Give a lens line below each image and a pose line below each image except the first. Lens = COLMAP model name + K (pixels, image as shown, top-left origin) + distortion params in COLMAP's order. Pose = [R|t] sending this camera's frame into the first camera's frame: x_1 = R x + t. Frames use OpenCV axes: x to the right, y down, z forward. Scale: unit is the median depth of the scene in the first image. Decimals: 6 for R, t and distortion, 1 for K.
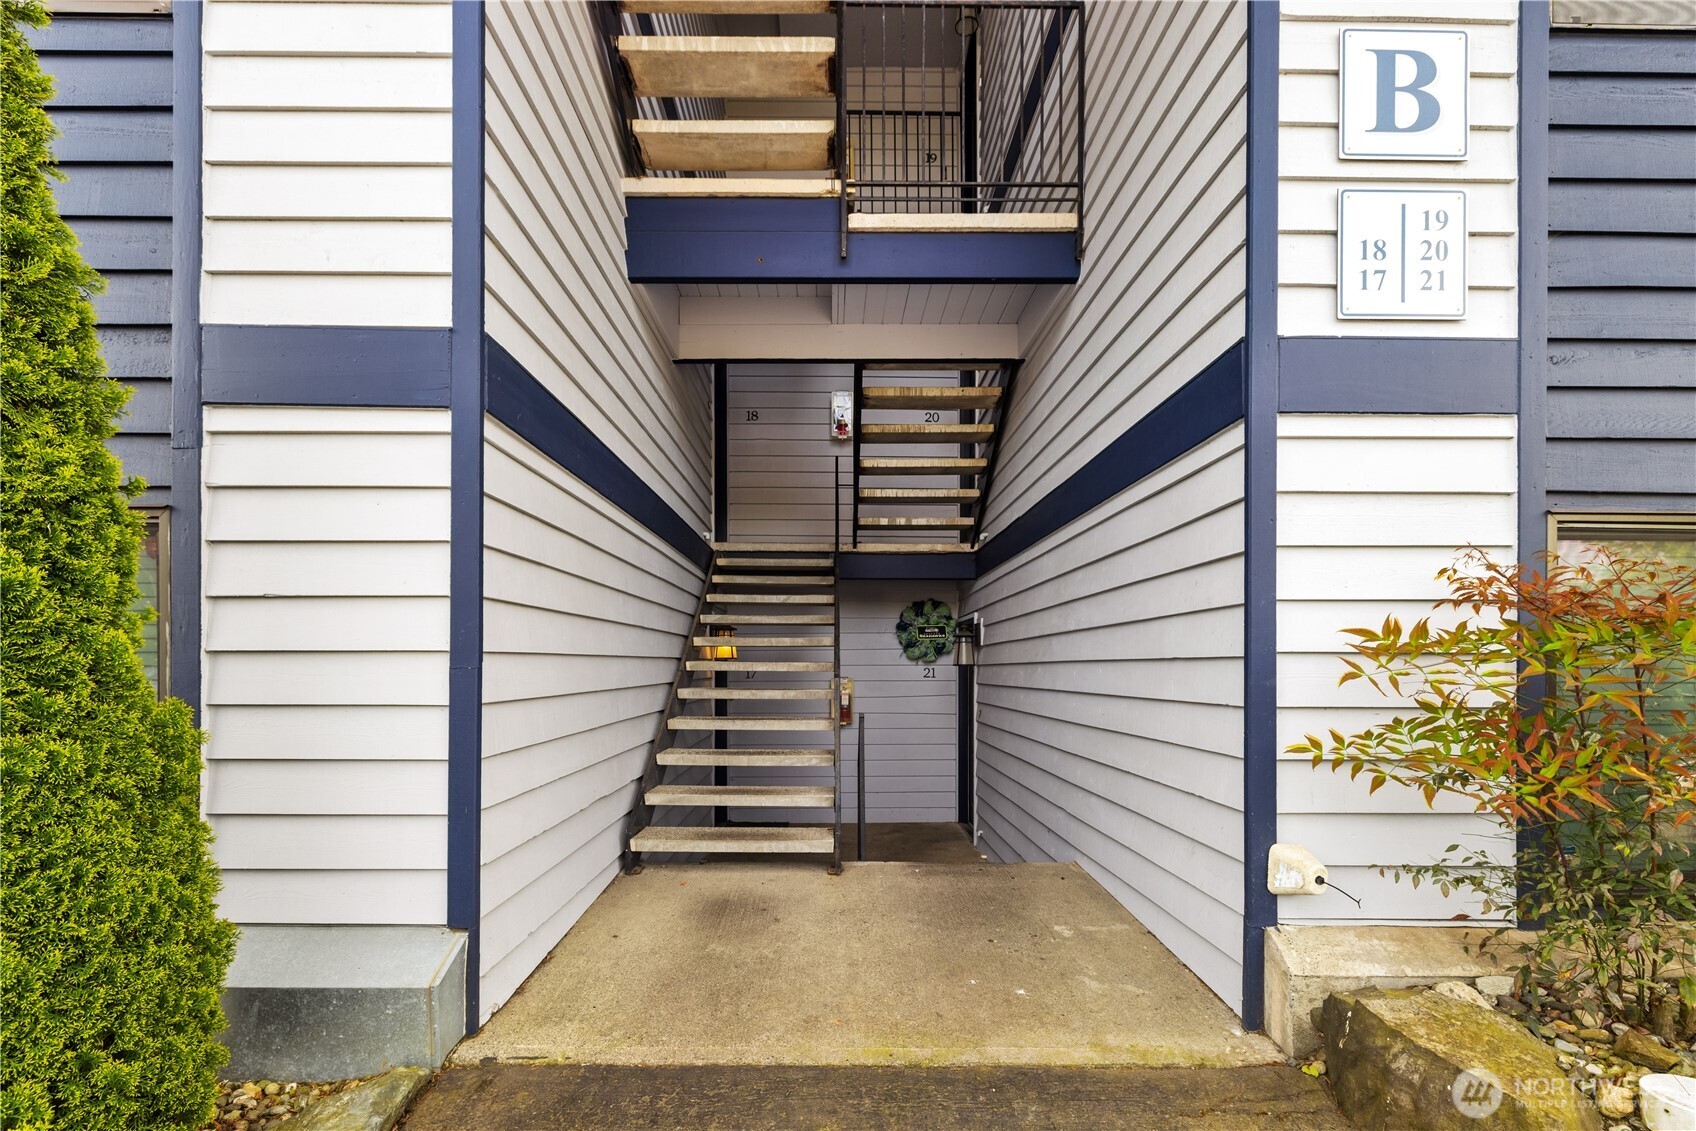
lens RADIAL K [[703.2, 0, 855.3], [0, 703.2, 577.1], [0, 0, 1]] dist [0.002948, 0.000349]
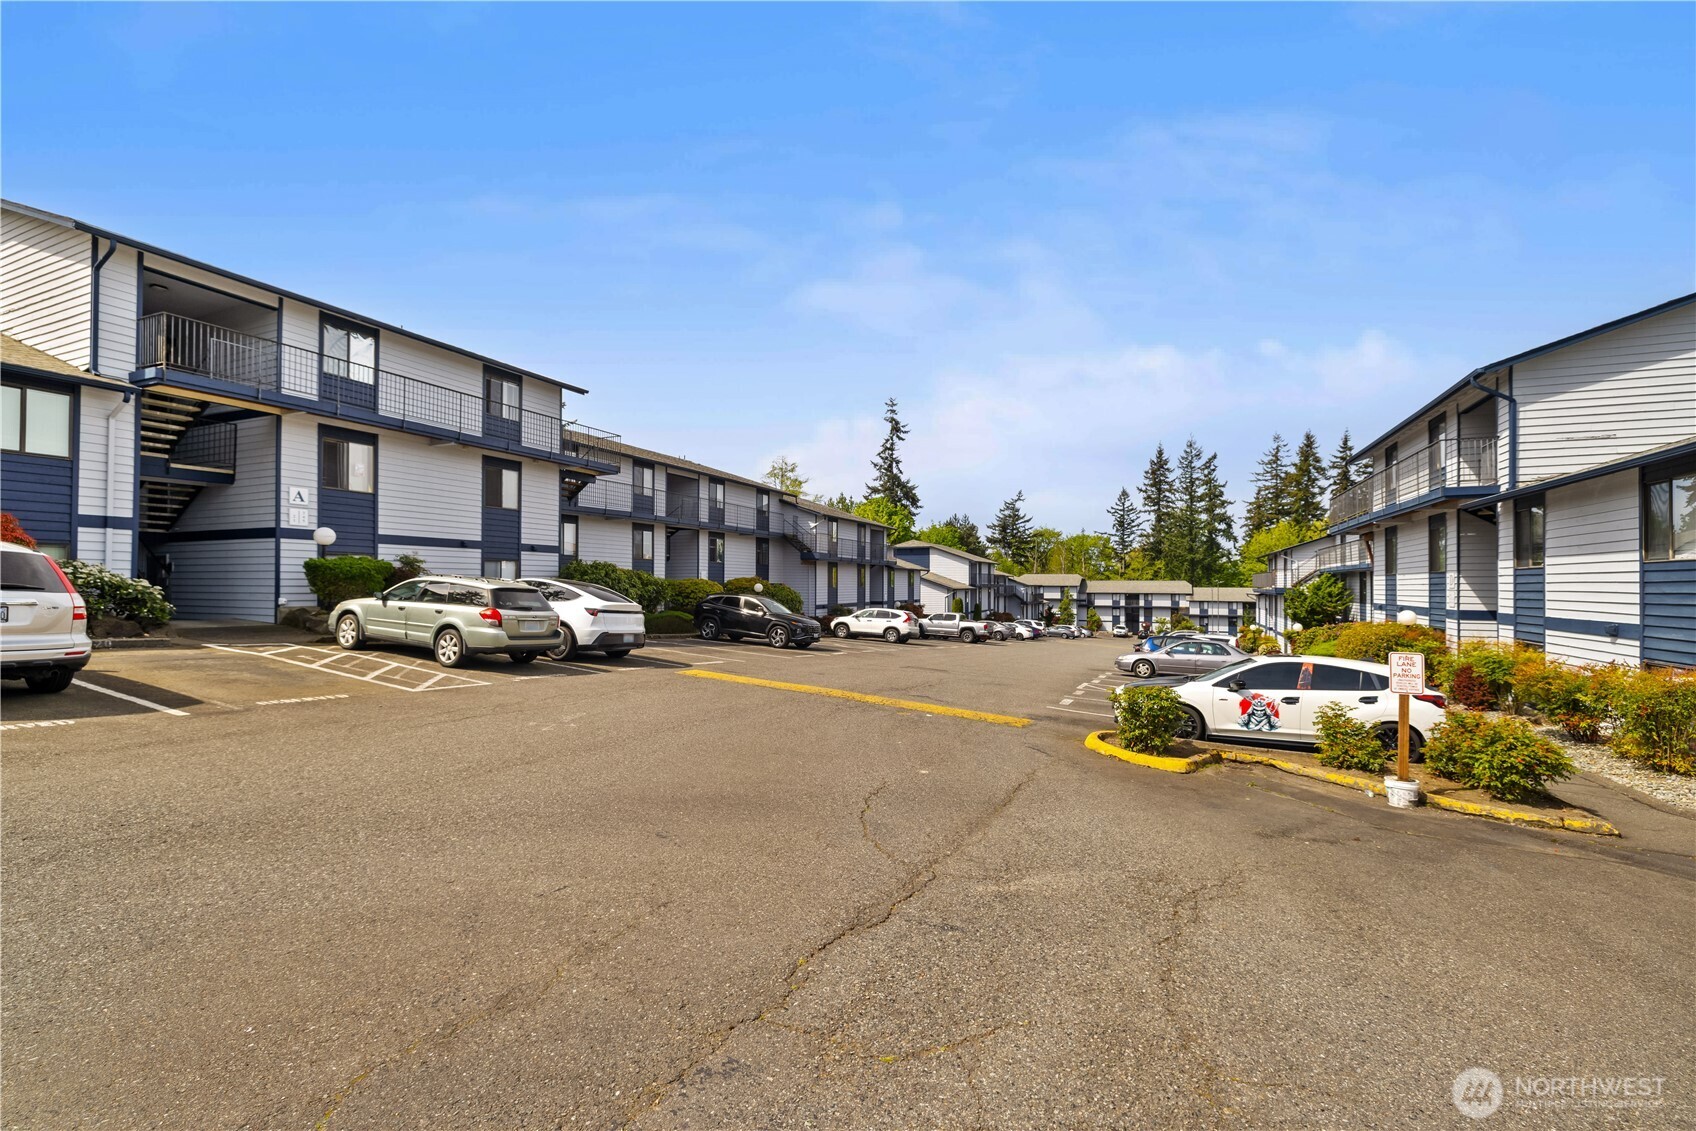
lens RADIAL K [[703.2, 0, 858.1], [0, 703.2, 577.3], [0, 0, 1]] dist [0.002948, 0.000349]
pose [[0.415156, 0.007452, 0.909720, -3.455540], [-0.001429, 0.999971, -0.007539, 0.212828], [-0.909749, 0.001829, 0.415154, -7.268905]]
